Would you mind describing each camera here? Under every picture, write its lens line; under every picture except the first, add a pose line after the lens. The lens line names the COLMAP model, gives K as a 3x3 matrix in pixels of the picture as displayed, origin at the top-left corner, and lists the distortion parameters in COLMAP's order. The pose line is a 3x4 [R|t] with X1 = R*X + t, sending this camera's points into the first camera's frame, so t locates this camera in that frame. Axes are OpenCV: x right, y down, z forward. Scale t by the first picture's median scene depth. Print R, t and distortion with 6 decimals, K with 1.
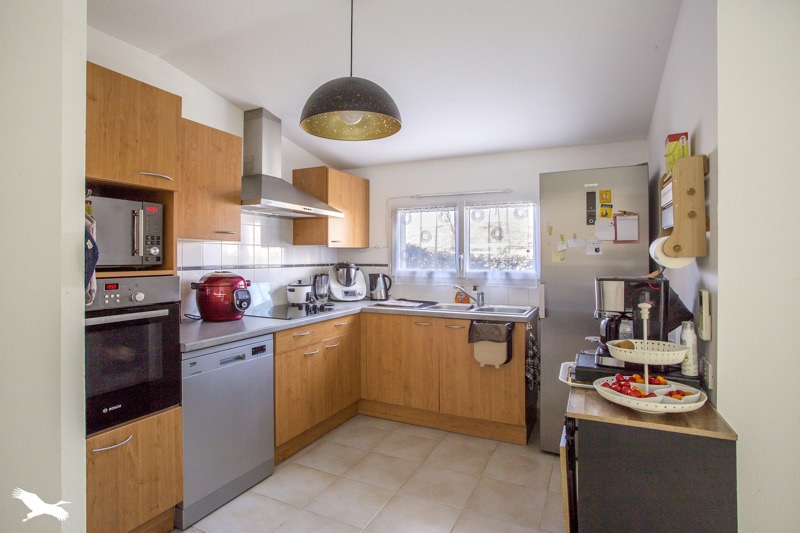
lens RADIAL K [[425.9, 0, 400.0], [0, 425.9, 266.5], [0, 0, 1]] dist [-0.001084, -0.000316]
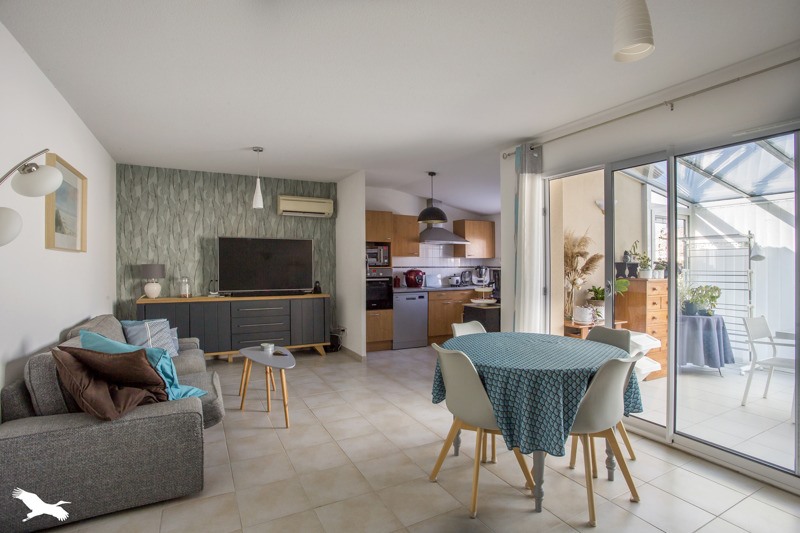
lens RADIAL K [[387.0, 0, 400.0], [0, 387.0, 266.5], [0, 0, 1]] dist [0.000063, -0.000003]
pose [[0.810818, -0.000012, -0.585299, 0.905524], [-0.010654, 0.999834, -0.014778, 0.035662], [0.585202, 0.018218, 0.810683, -0.975380]]
